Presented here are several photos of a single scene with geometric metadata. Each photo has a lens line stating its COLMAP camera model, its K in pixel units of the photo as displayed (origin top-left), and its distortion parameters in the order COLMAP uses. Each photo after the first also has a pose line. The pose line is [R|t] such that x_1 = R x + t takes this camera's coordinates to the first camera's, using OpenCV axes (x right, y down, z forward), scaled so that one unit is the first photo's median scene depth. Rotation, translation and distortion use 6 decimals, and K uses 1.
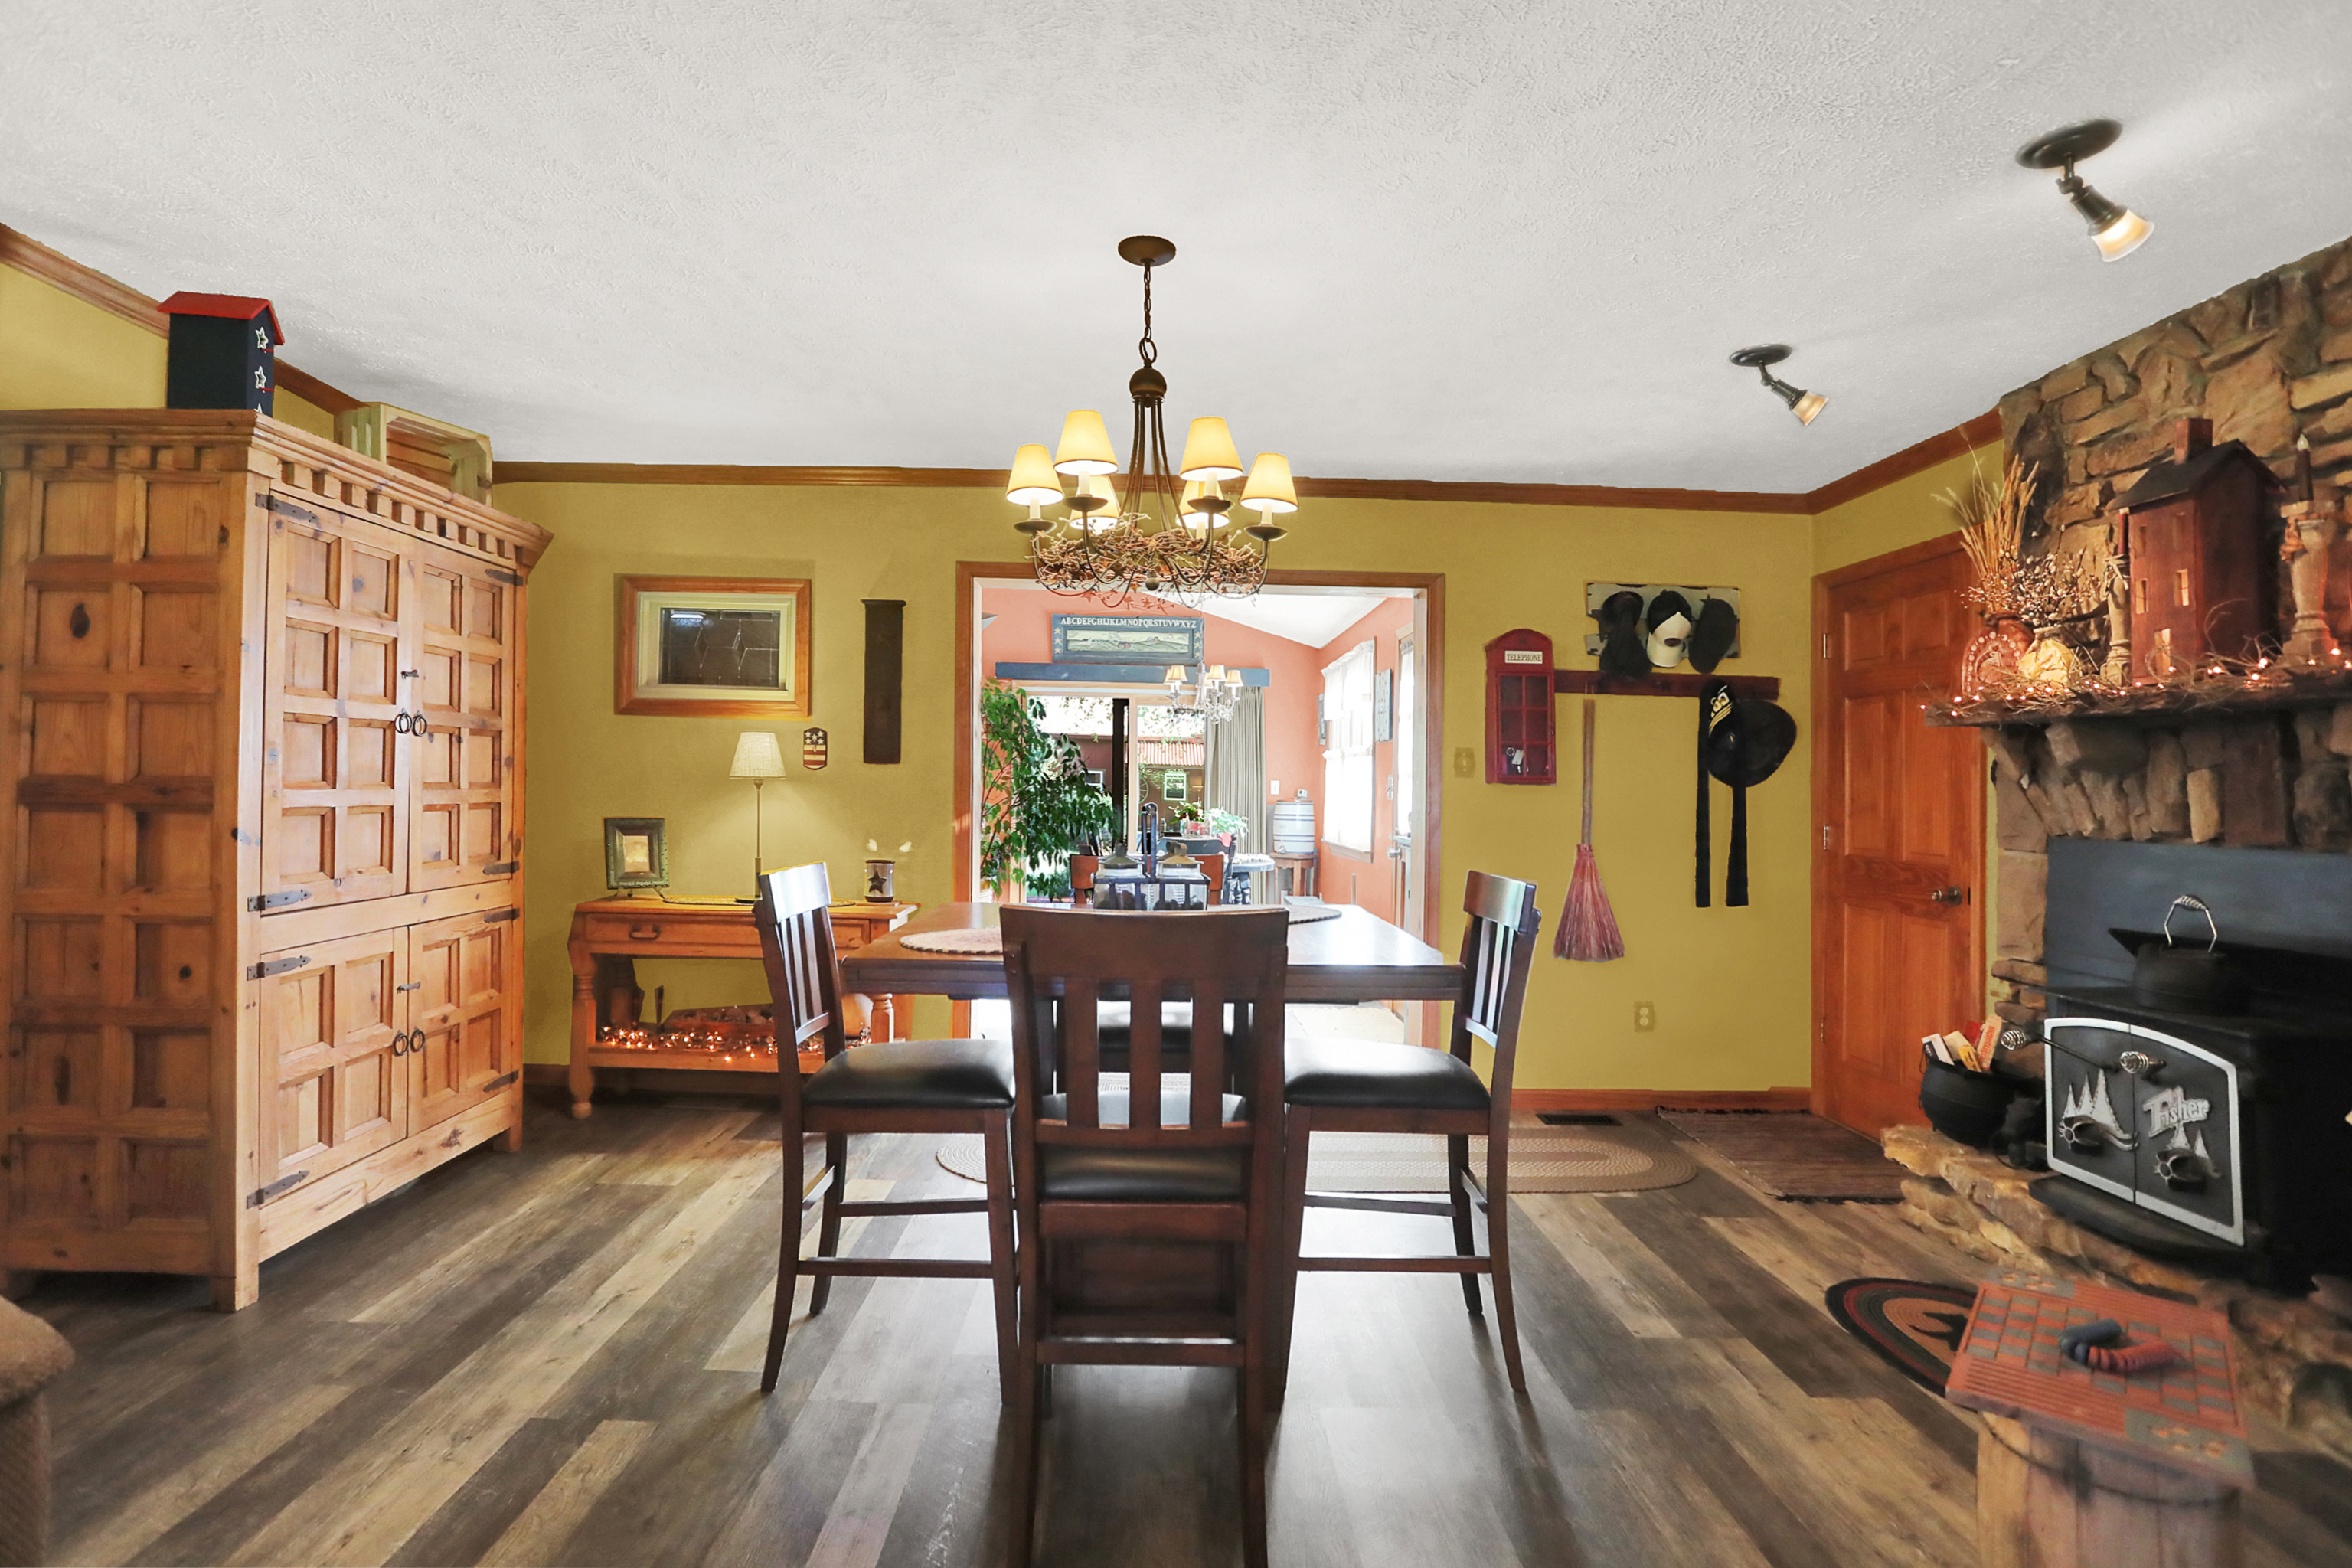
lens RADIAL K [[1206.1, 0, 1177.4], [0, 1206.1, 705.5], [0, 0, 1]] dist [-0.000402, -0.000020]
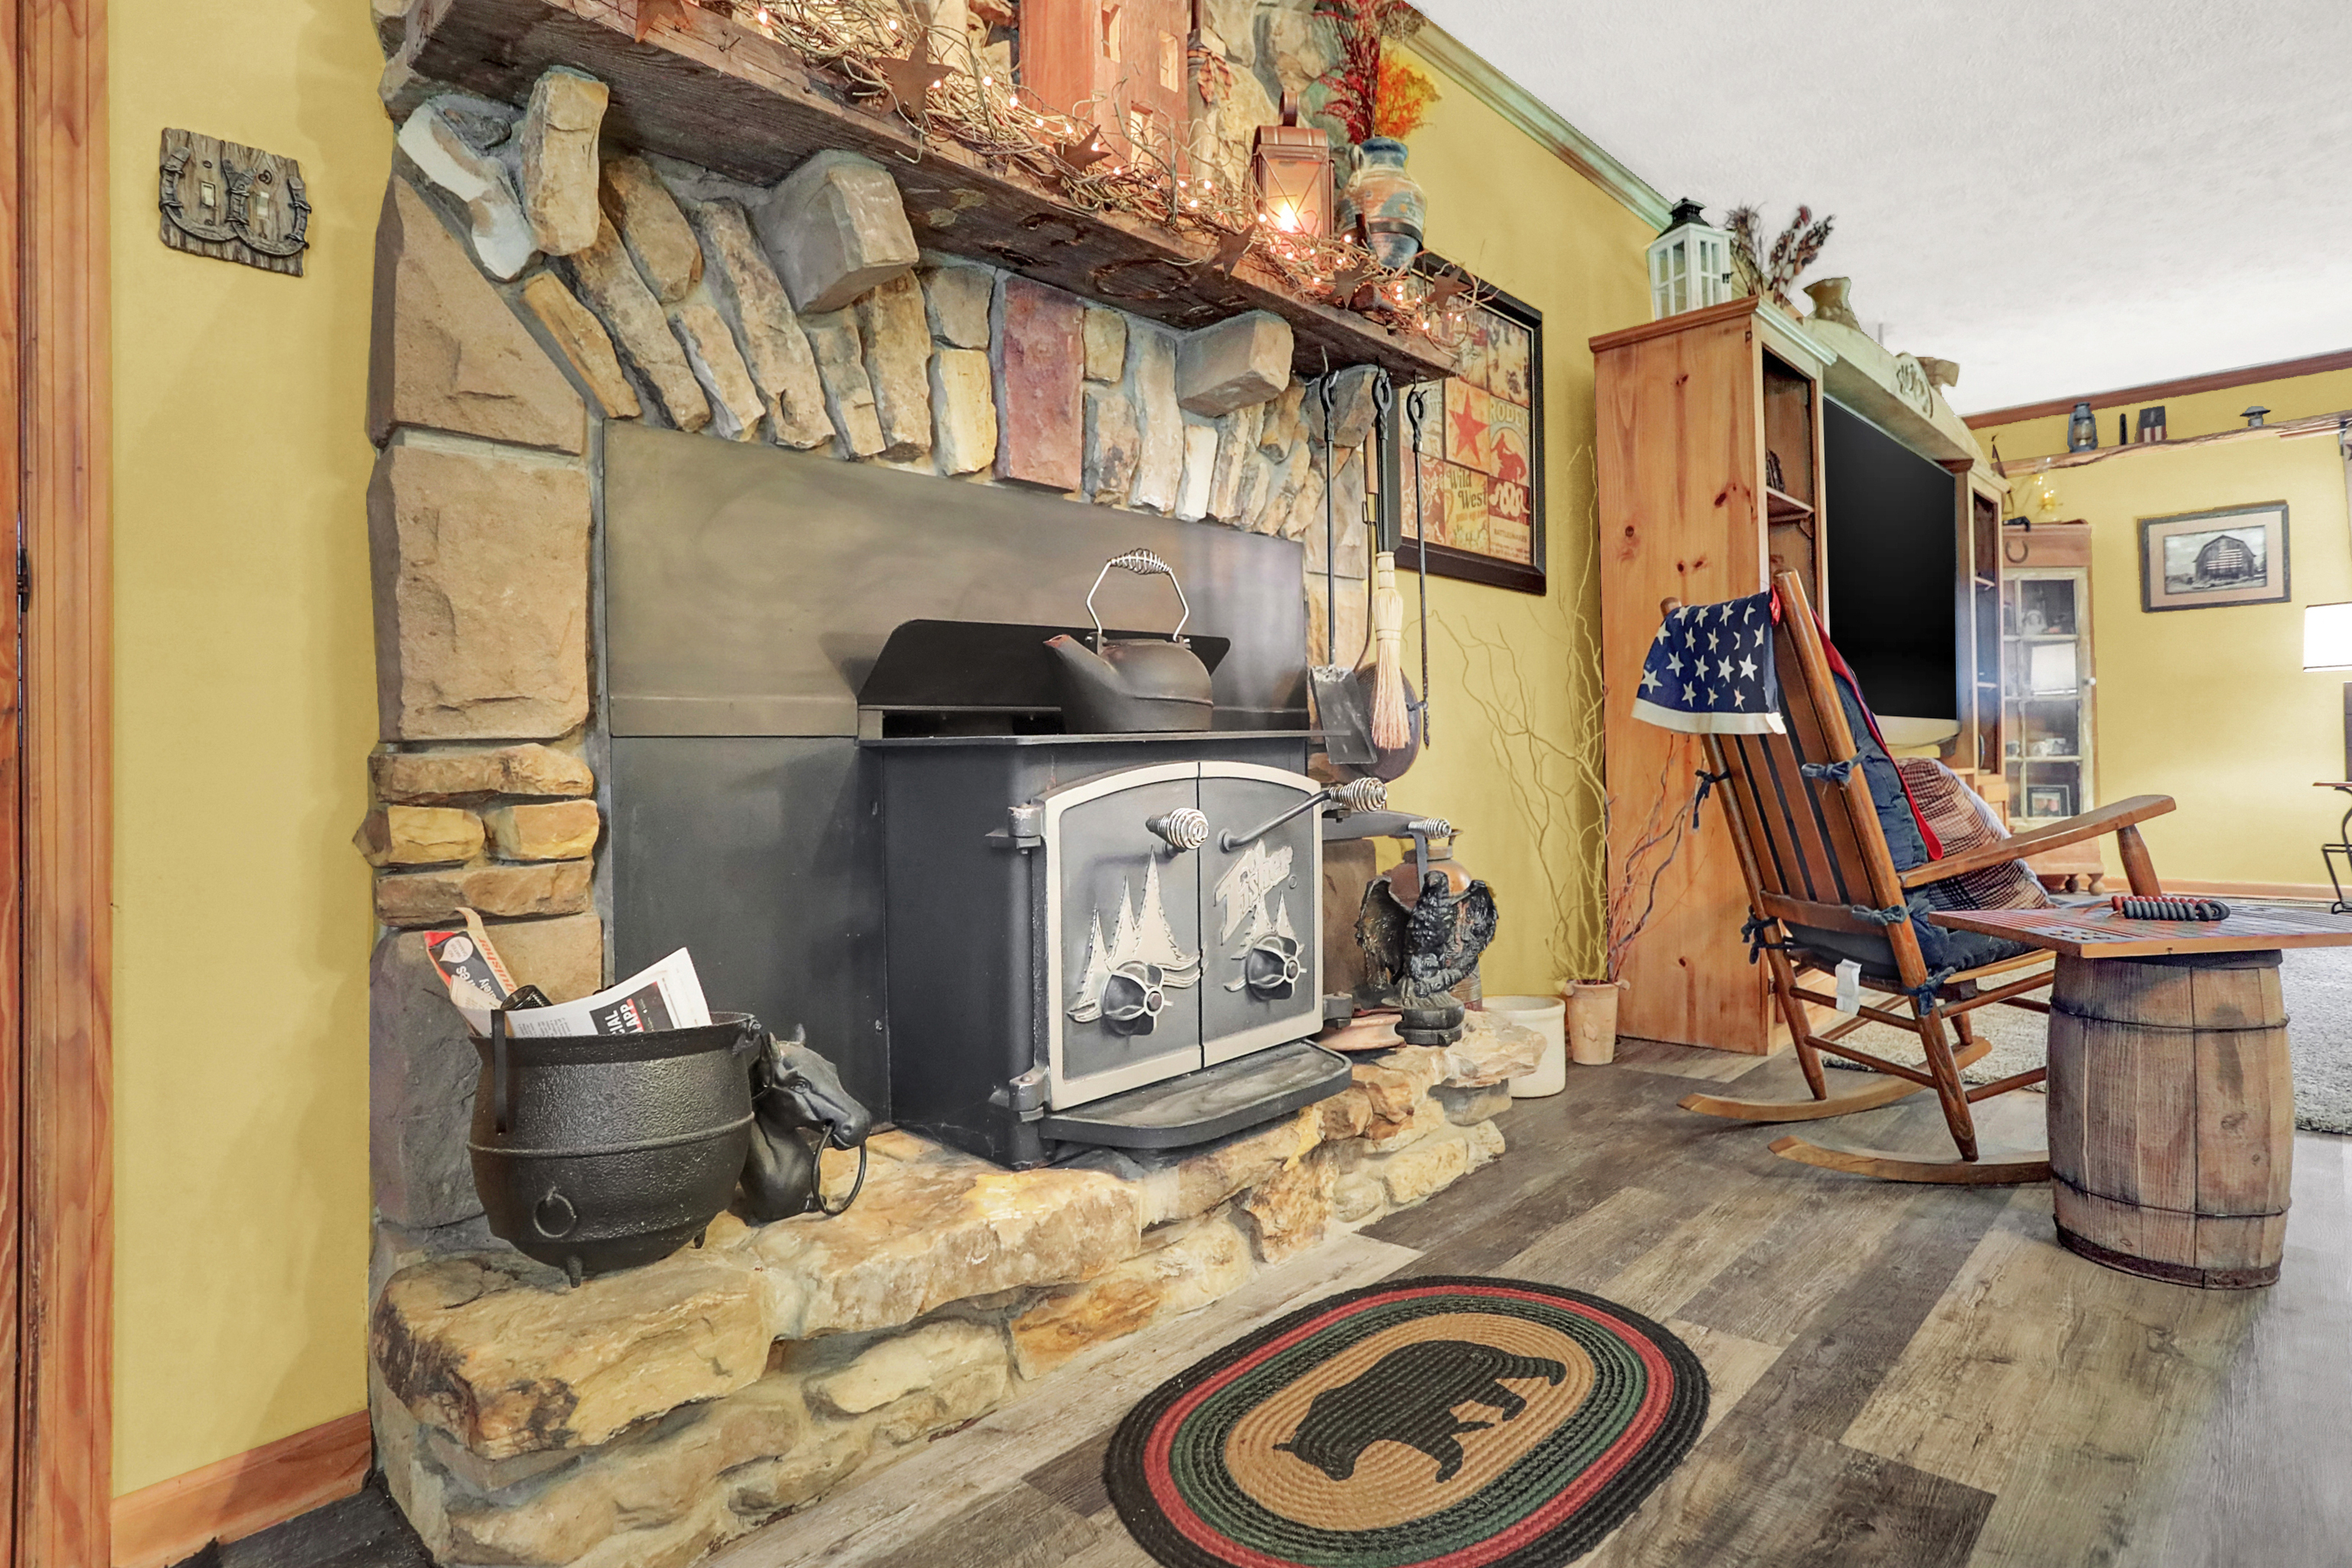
lens RADIAL K [[1231.7, 0, 1158.7], [0, 1231.7, 773.3], [0, 0, 1]] dist [-0.070394, -0.000098]
pose [[-0.691335, -0.015323, 0.722372, 0.312969], [-0.042794, 0.998888, -0.019767, 0.231637], [-0.721266, -0.044579, -0.691222, 1.163378]]
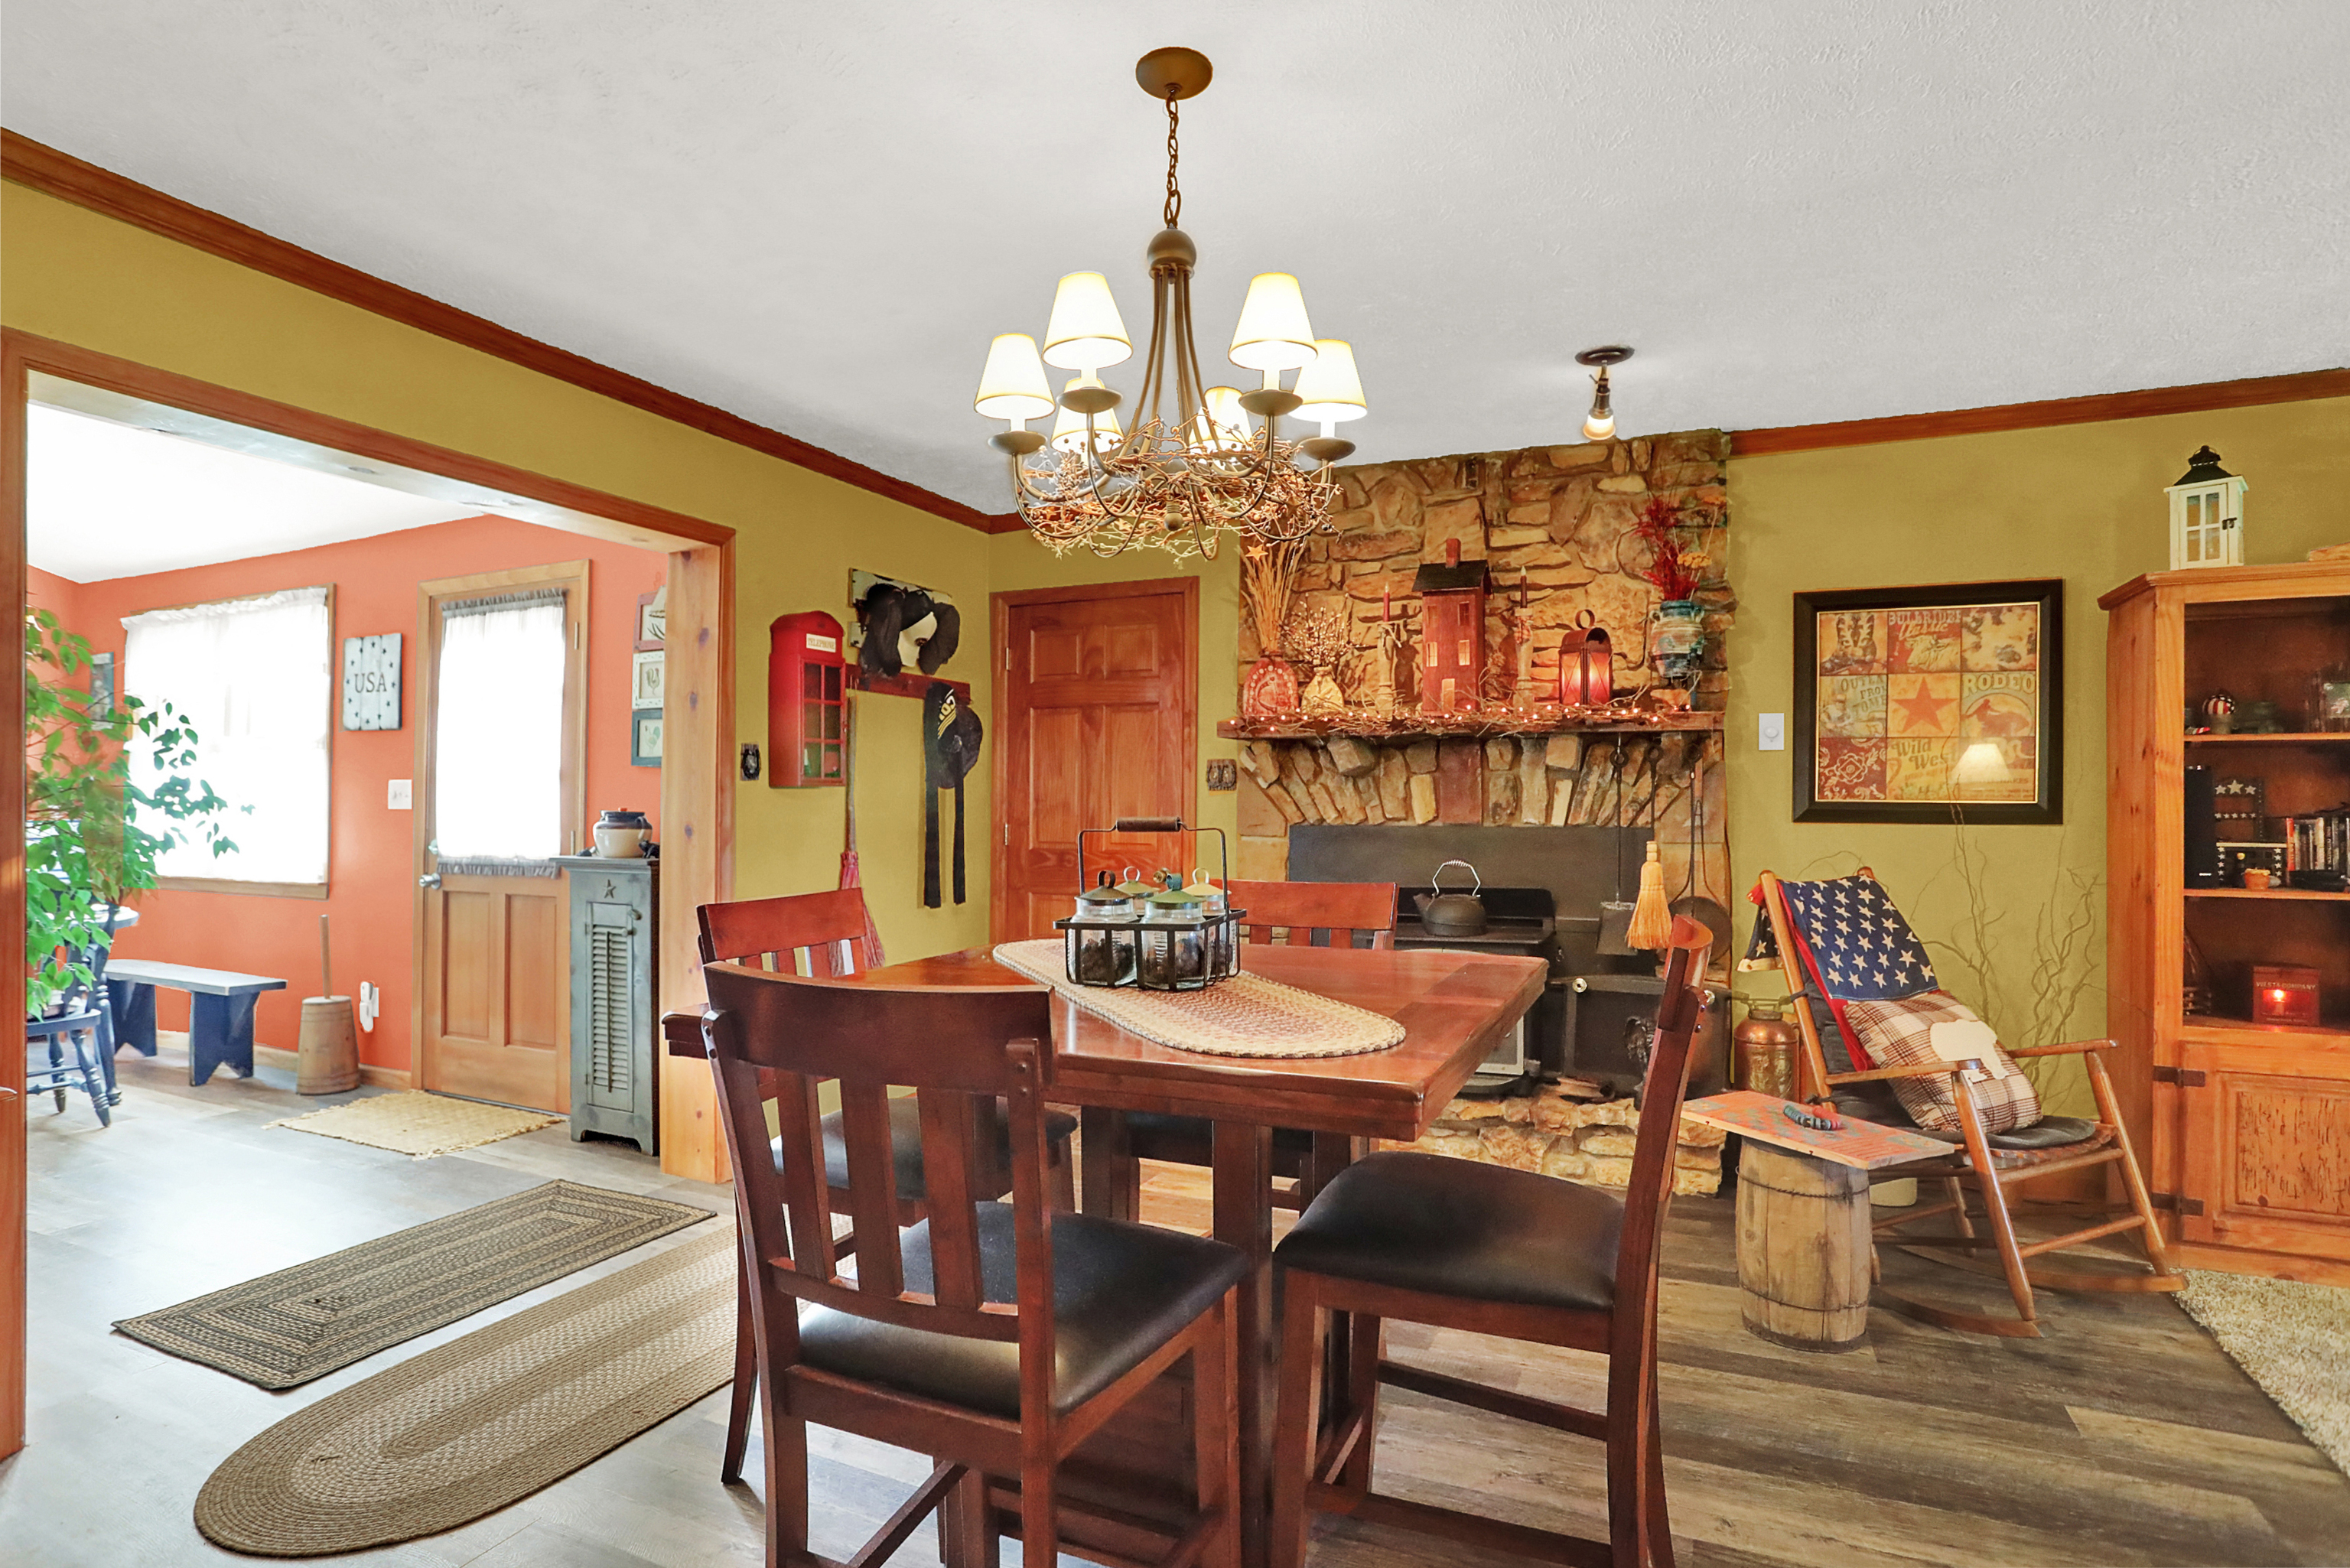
lens RADIAL K [[1230.6, 0, 1157.7], [0, 1230.6, 773.3], [0, 0, 1]] dist [-0.070394, -0.000098]
pose [[0.455484, 0.003212, 0.890238, -0.559022], [-0.052548, 0.998347, 0.023284, 0.029539], [-0.888692, -0.057386, 0.454900, 0.528674]]
